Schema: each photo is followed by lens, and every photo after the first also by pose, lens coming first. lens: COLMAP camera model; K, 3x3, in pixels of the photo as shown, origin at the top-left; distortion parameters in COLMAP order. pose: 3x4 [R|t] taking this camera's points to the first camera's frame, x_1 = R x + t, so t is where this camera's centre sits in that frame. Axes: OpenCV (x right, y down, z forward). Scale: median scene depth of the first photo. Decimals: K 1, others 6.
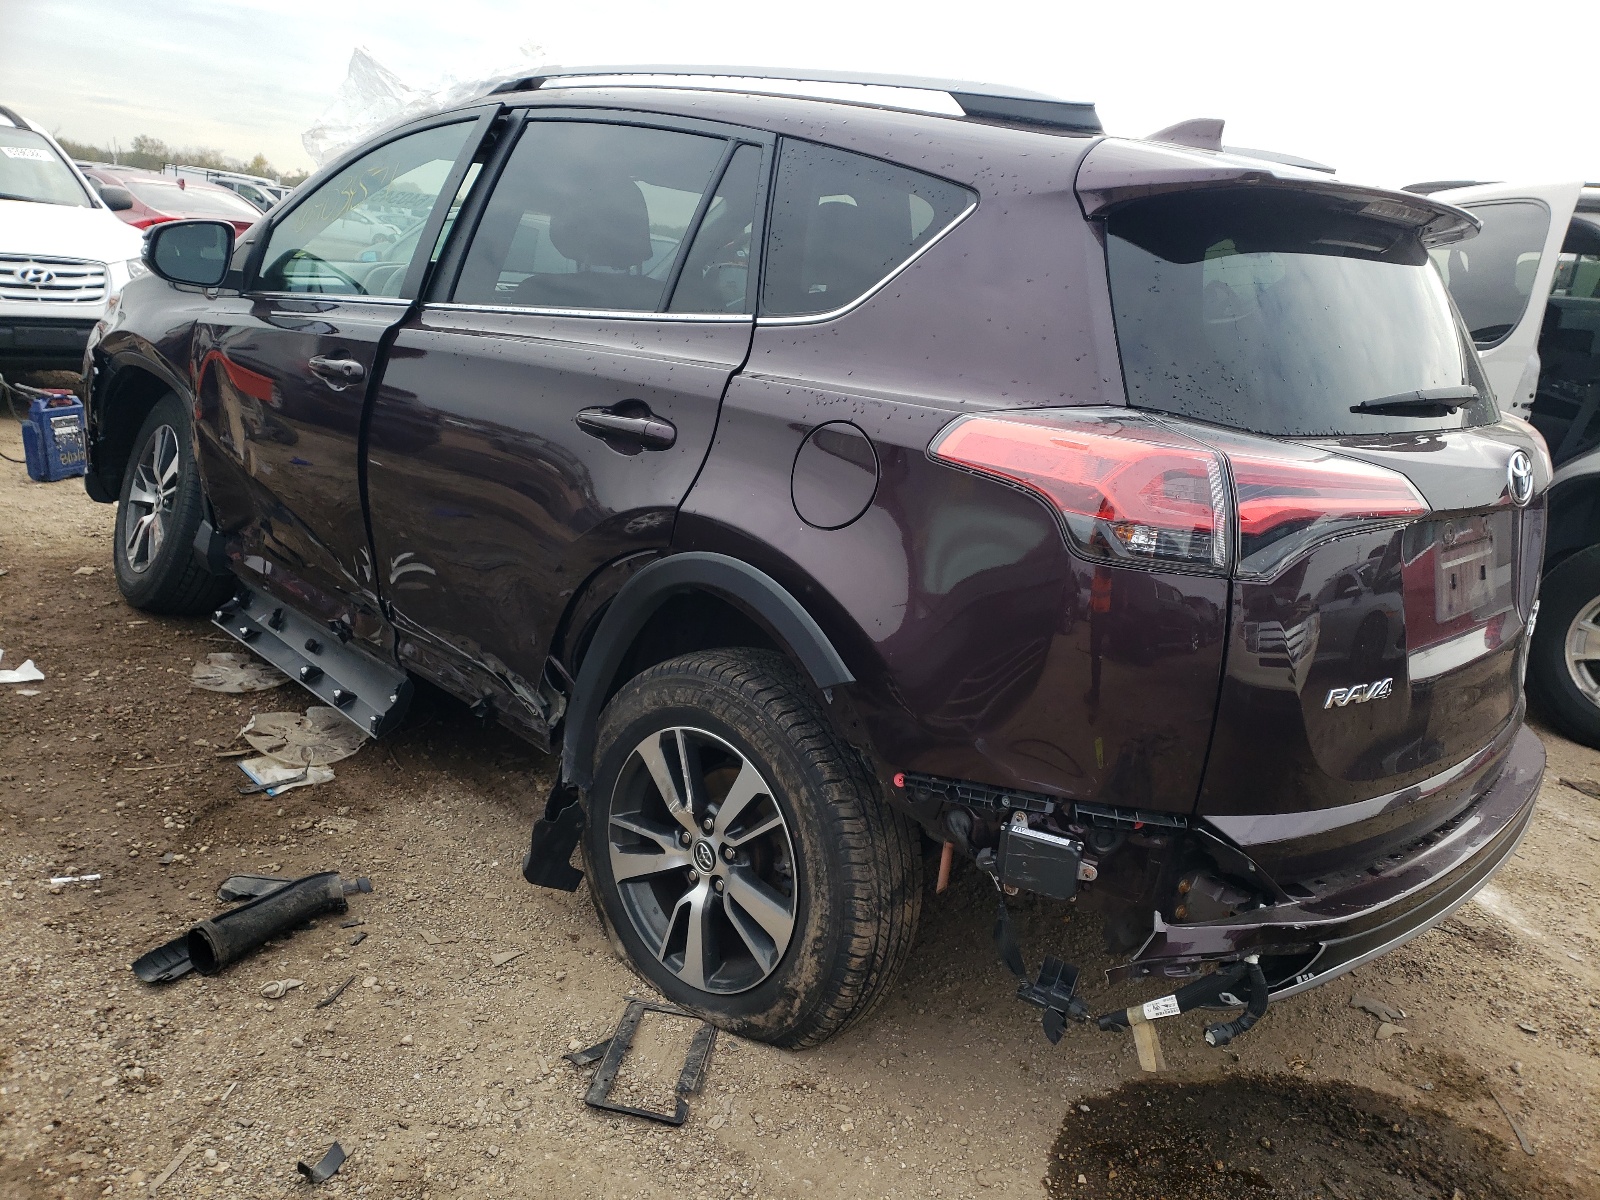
lens RADIAL K [[1210.4, 0, 800.0], [0, 1210.4, 600.0], [0, 0, 1]] dist [0.099626, -0.238641]
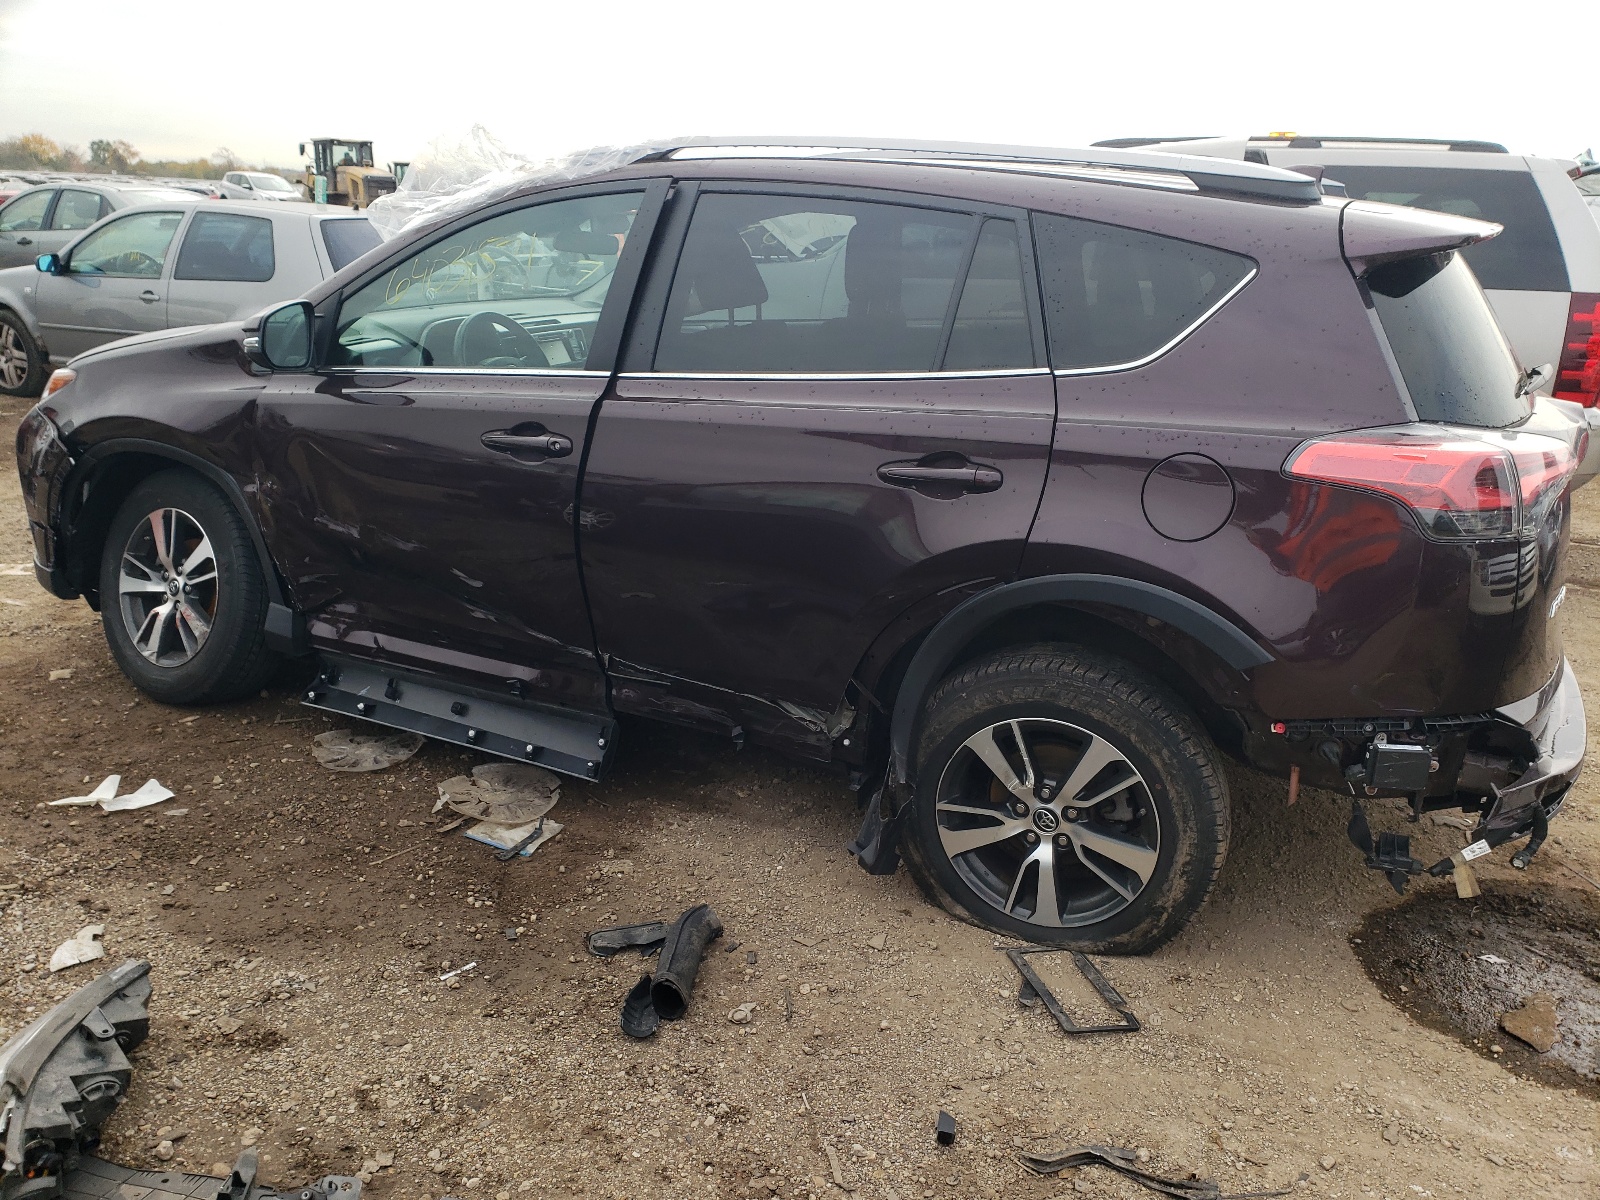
lens RADIAL K [[1190.5, 0, 798.6], [0, 1190.5, 610.6], [0, 0, 1]] dist [0.103617, -0.315538]
pose [[0.951585, -0.170110, 0.256023, -0.586801], [0.154056, 0.984682, 0.081661, -0.129513], [-0.265993, -0.038266, 0.963215, -0.068073]]
